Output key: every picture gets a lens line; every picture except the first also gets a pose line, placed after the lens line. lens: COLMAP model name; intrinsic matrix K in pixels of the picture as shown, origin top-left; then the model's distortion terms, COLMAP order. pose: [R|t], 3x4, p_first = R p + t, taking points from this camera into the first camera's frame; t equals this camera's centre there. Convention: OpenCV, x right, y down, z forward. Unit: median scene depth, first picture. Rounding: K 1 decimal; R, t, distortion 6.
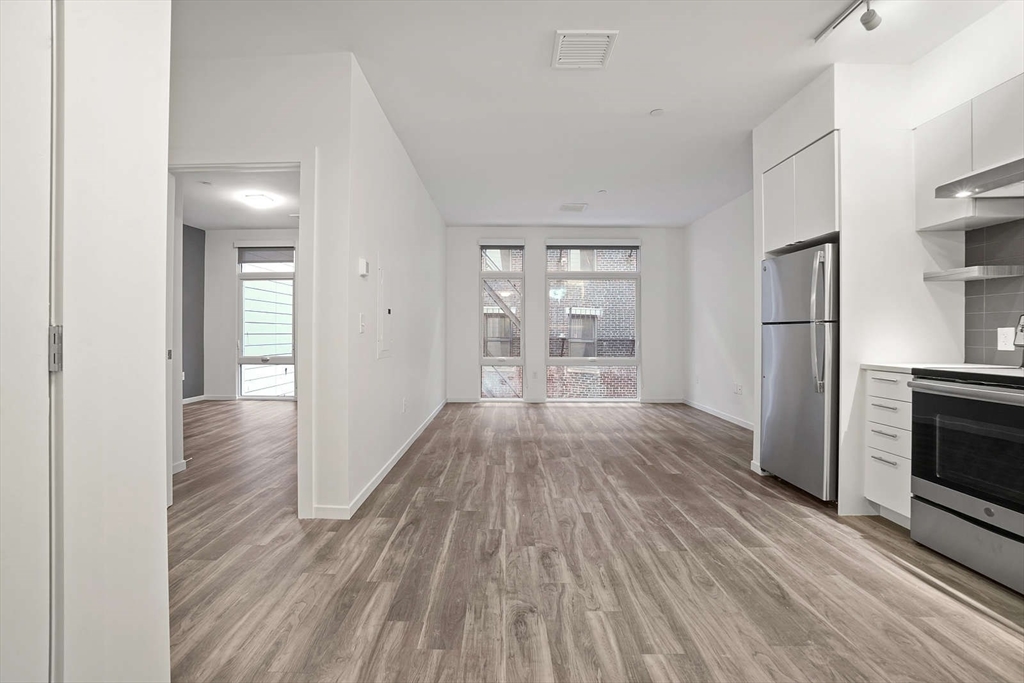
lens RADIAL K [[448.6, 0, 504.1], [0, 448.6, 332.3], [0, 0, 1]] dist [-0.042060, 0.008558]
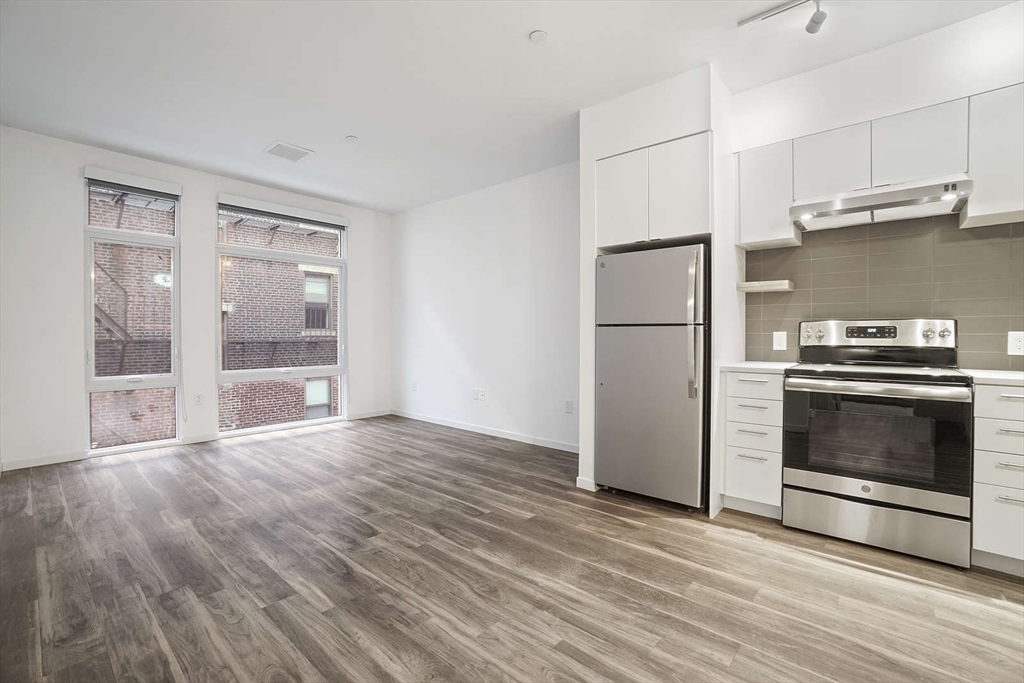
lens RADIAL K [[448.6, 0, 496.4], [0, 448.6, 335.7], [0, 0, 1]] dist [-0.042060, 0.008558]
pose [[0.667219, -0.002222, 0.744859, -0.318680], [-0.002368, 0.999984, 0.005104, -0.003106], [-0.744858, -0.005169, 0.667203, 0.717457]]
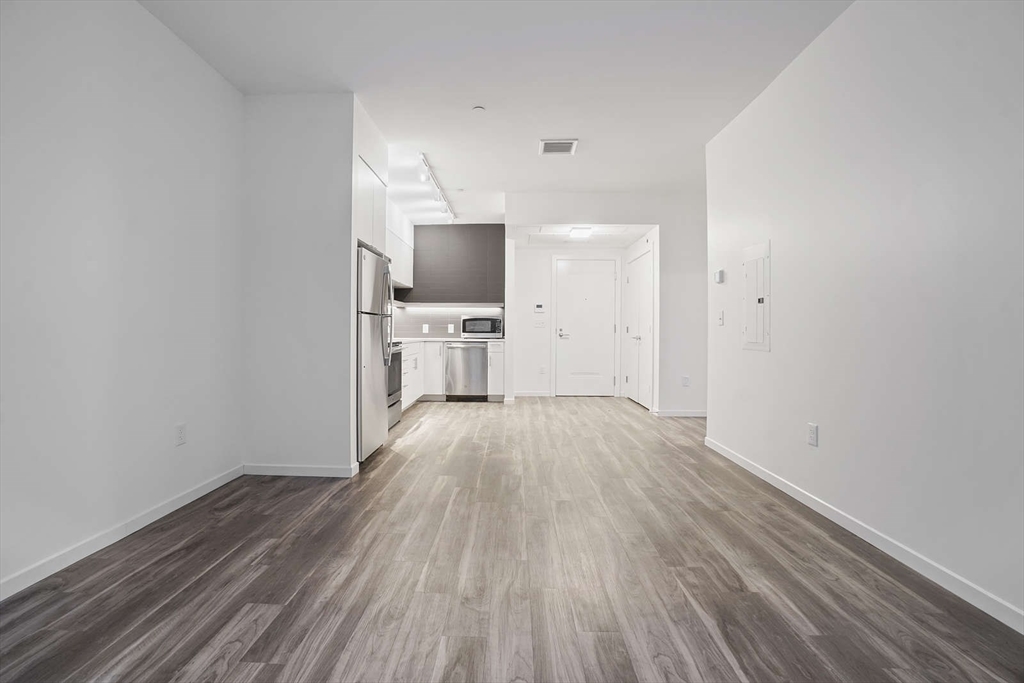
lens RADIAL K [[448.6, 0, 509.9], [0, 448.6, 342.3], [0, 0, 1]] dist [-0.042060, 0.008558]
pose [[-0.999901, -0.009130, 0.010702, 0.332972], [-0.008897, 0.999727, 0.021615, 0.030480], [-0.010897, 0.021518, -0.999709, 2.601096]]
